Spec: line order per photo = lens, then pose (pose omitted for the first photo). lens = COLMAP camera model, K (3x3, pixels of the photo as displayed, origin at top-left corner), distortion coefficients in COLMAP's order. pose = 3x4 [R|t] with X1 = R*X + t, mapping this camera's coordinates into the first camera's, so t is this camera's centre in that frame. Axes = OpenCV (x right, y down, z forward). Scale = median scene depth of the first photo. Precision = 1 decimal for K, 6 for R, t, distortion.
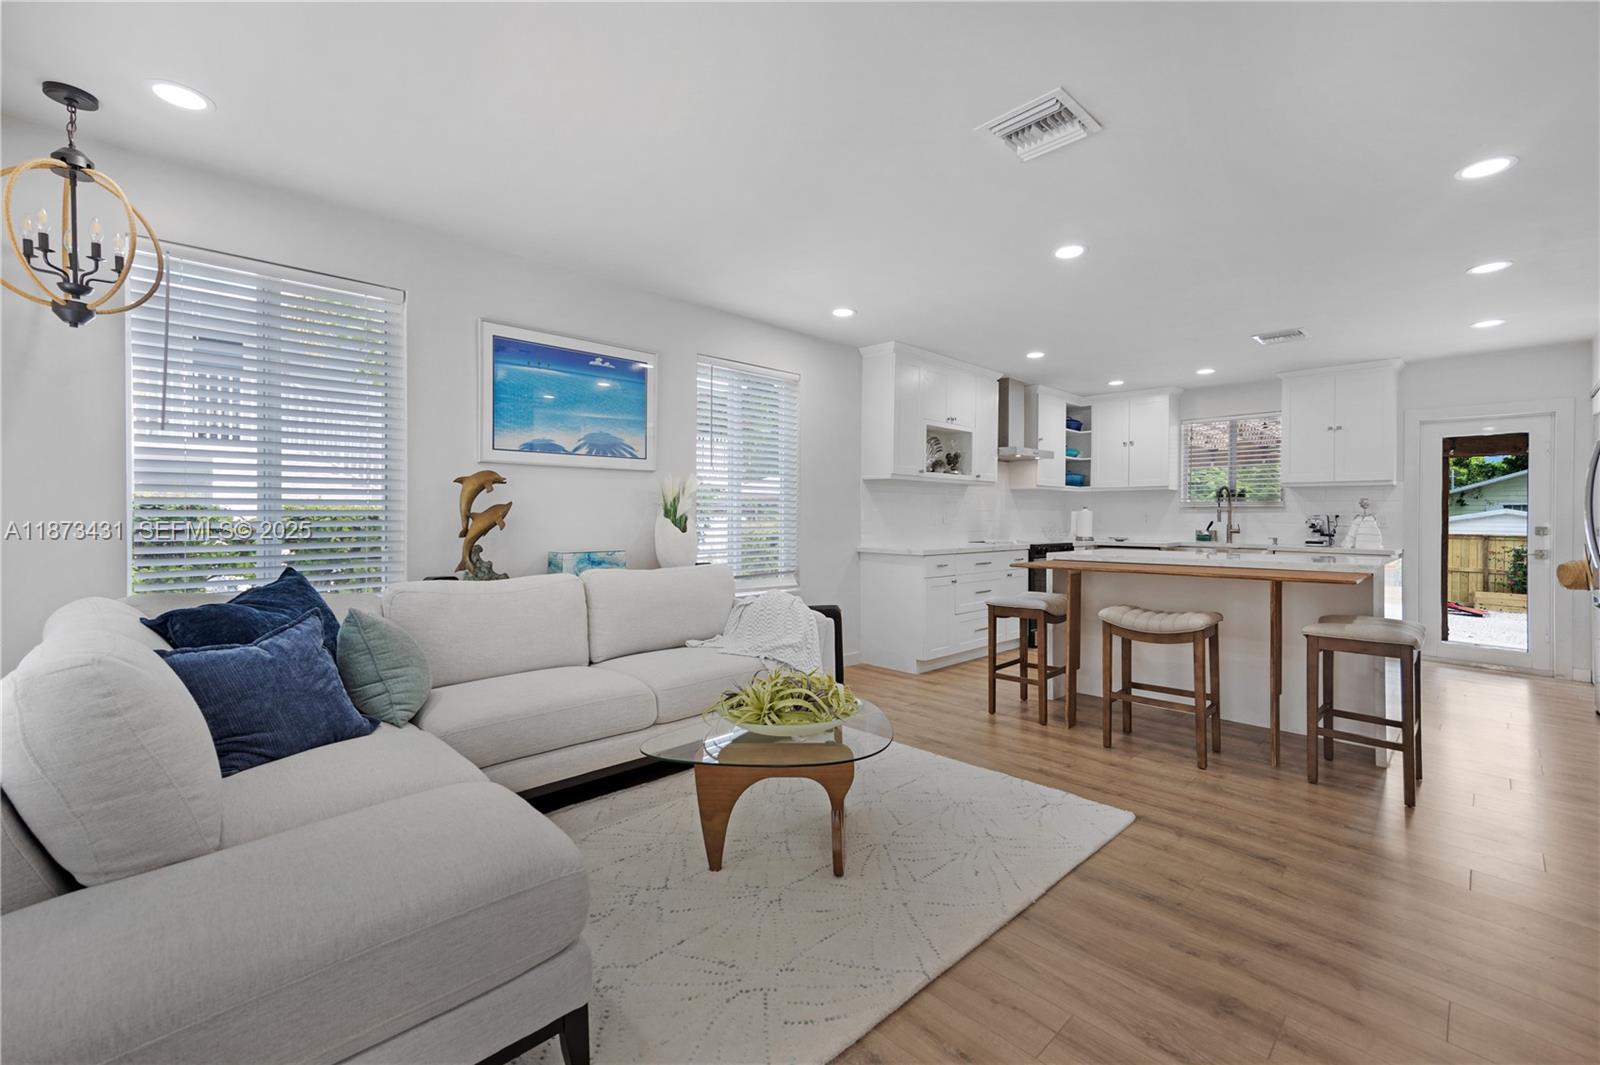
lens RADIAL K [[668.6, 0, 807.9], [0, 668.6, 518.0], [0, 0, 1]] dist [0.010263, -0.001094]
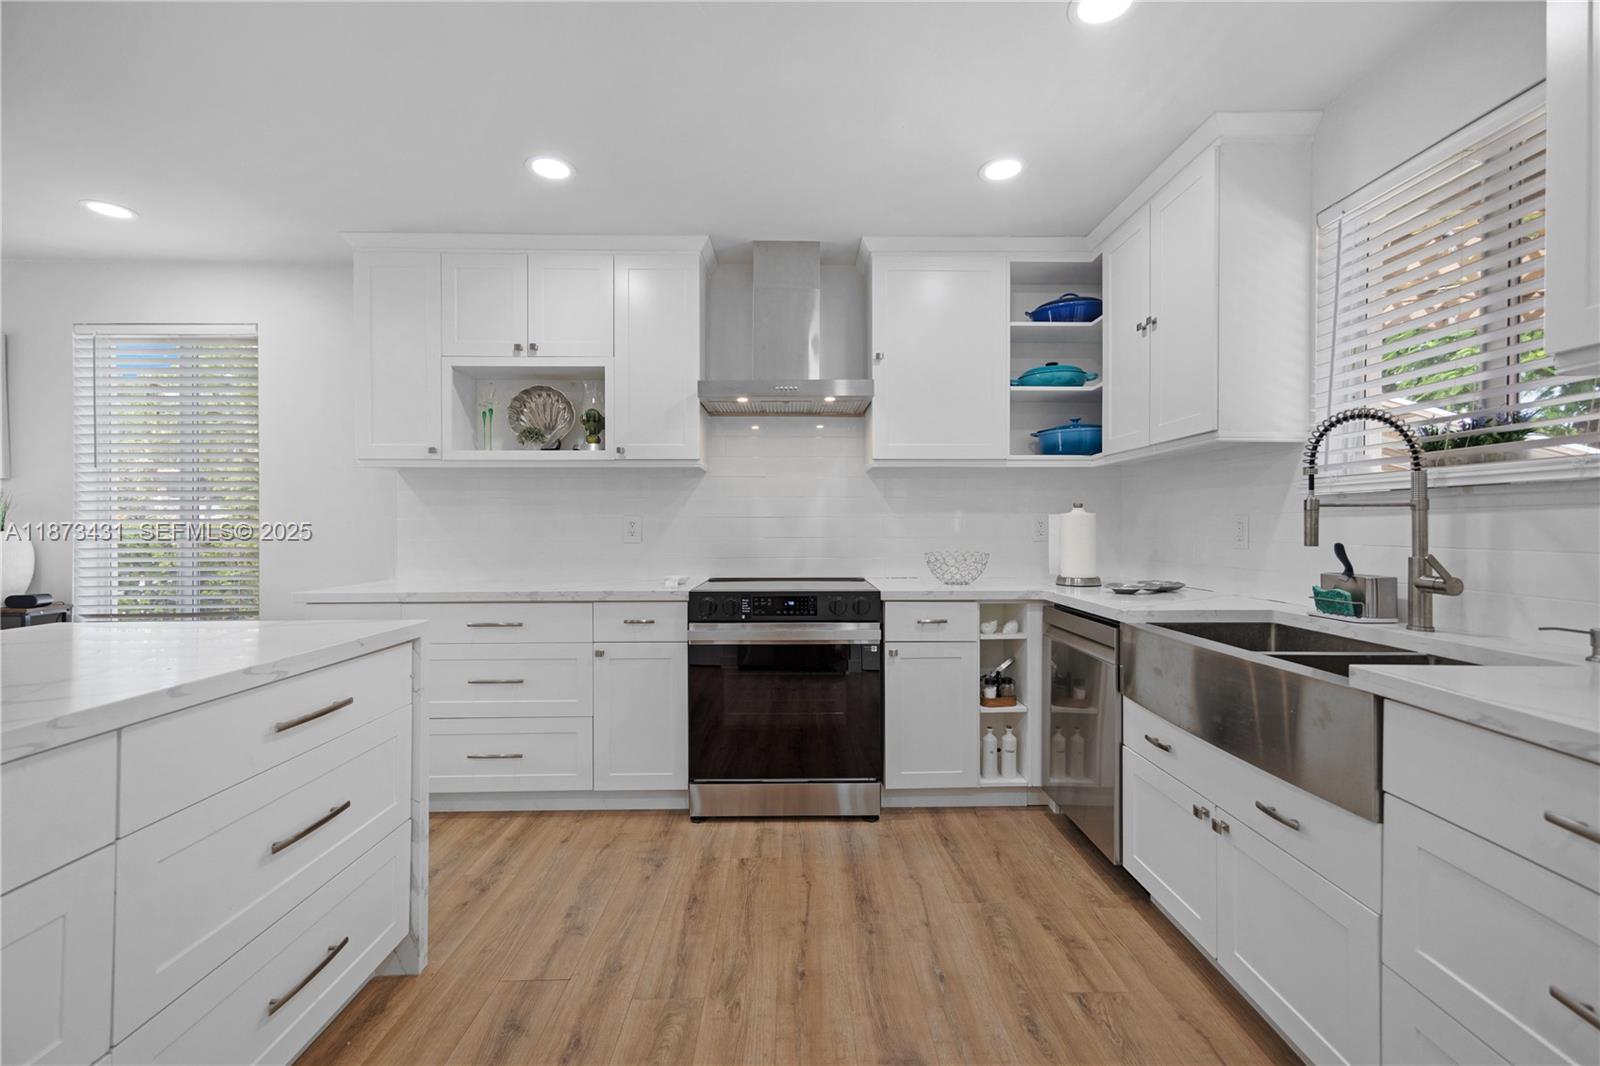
lens RADIAL K [[668.6, 0, 805.3], [0, 668.6, 528.6], [0, 0, 1]] dist [0.010263, -0.001094]
pose [[0.738082, -0.002561, -0.674706, 0.668881], [0.005127, 0.999985, 0.001813, -0.003189], [0.674691, -0.004797, 0.738085, 0.692136]]
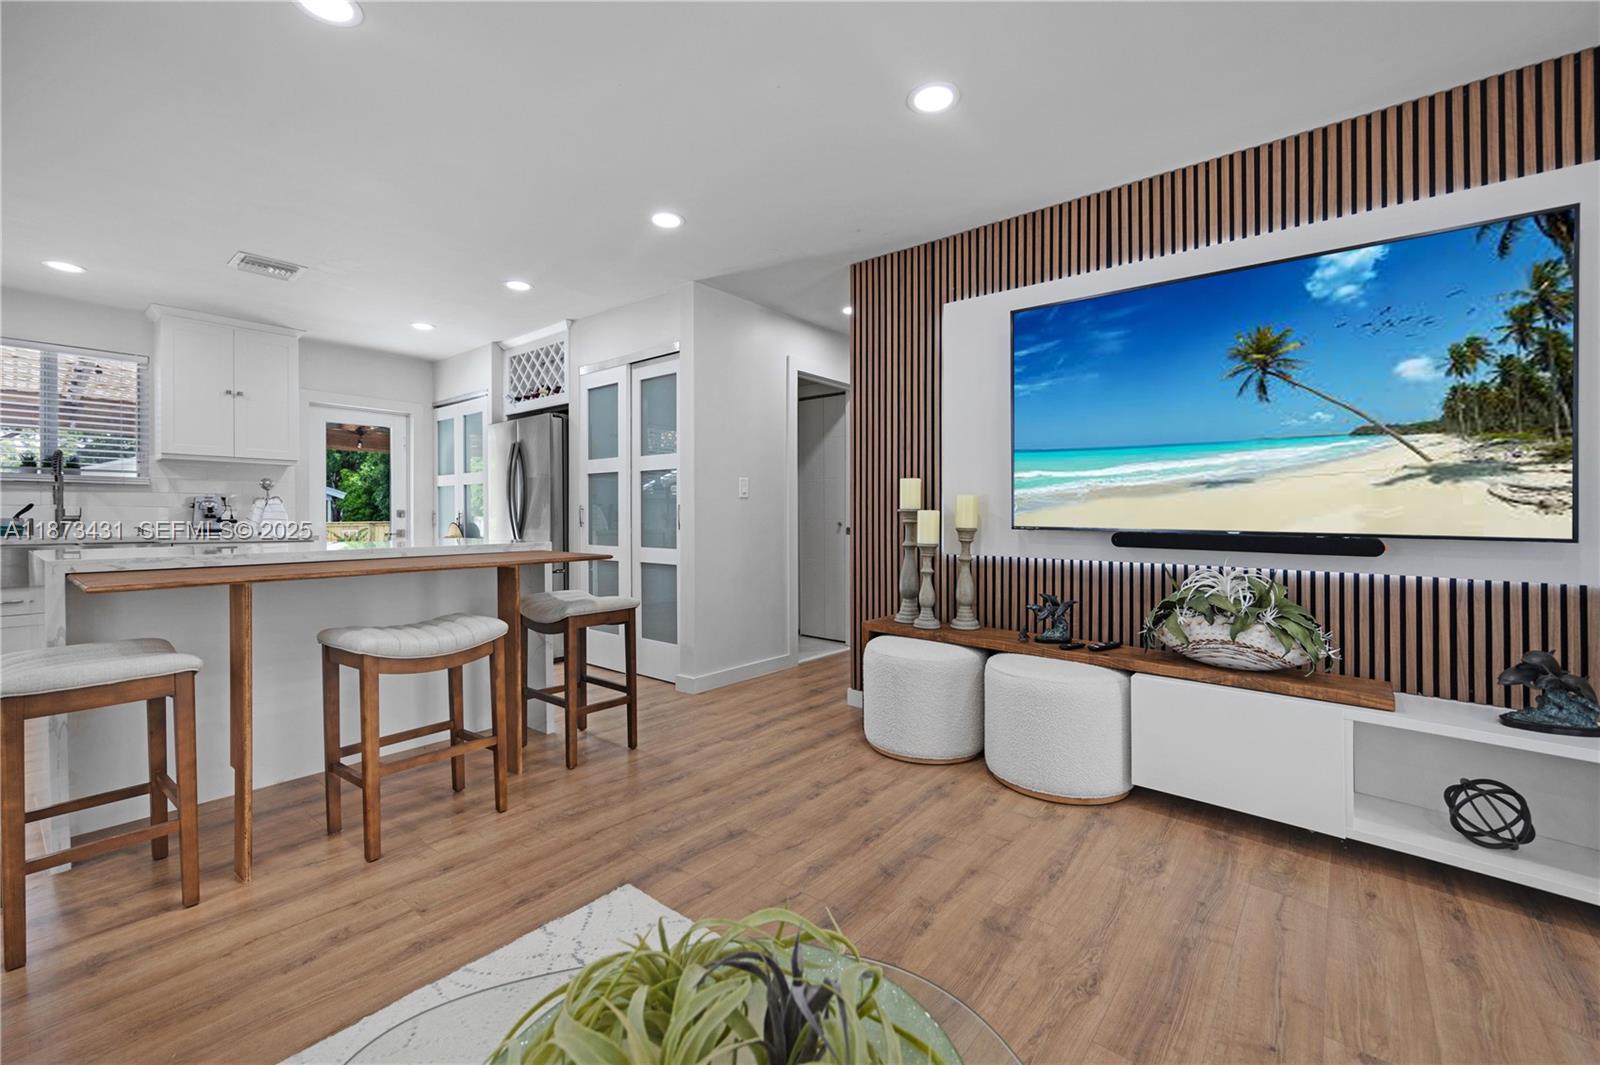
lens RADIAL K [[668.6, 0, 784.8], [0, 668.6, 520.4], [0, 0, 1]] dist [0.010263, -0.001094]
pose [[-0.099161, -0.010903, 0.995012, -0.110598], [-0.002789, 0.999939, 0.010679, 0.012799], [-0.995067, -0.001716, -0.099186, 0.377837]]
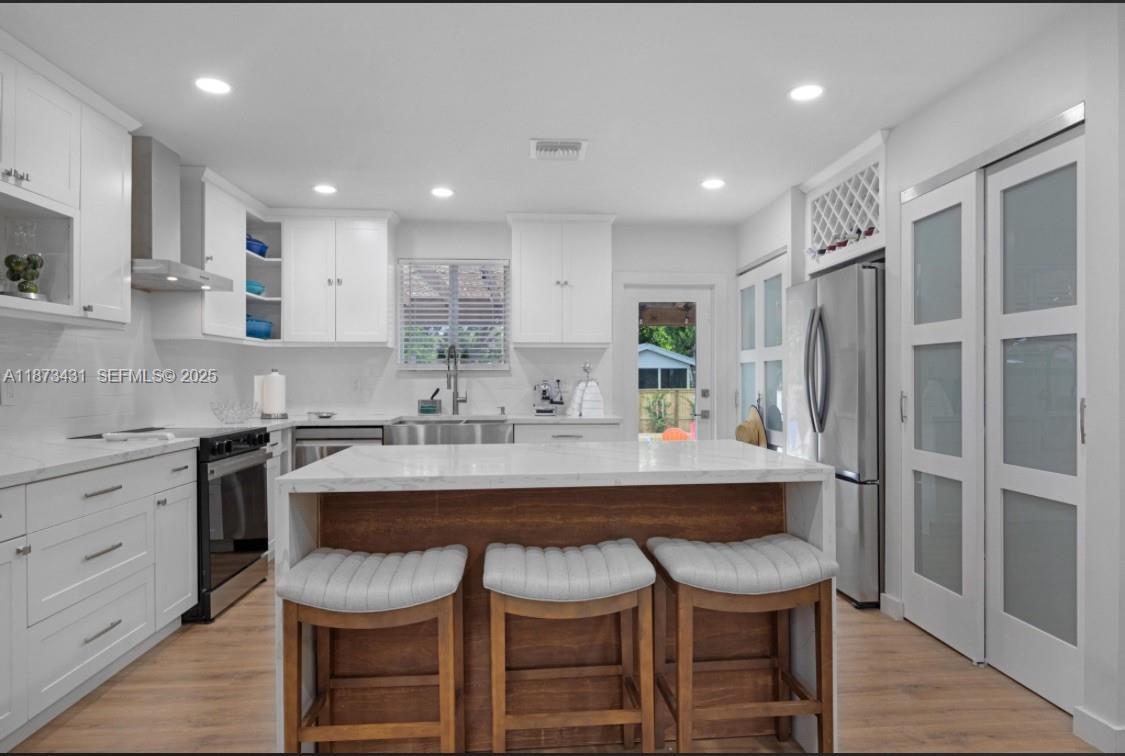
lens RADIAL K [[664.4, 0, 570.8], [0, 664.4, 381.7], [0, 0, 1]] dist [-0.014749, -0.002595]
pose [[0.638295, -0.011573, 0.769705, 0.103970], [0.006203, 0.999932, 0.009891, -0.010259], [-0.769767, -0.001539, 0.638324, 0.402103]]
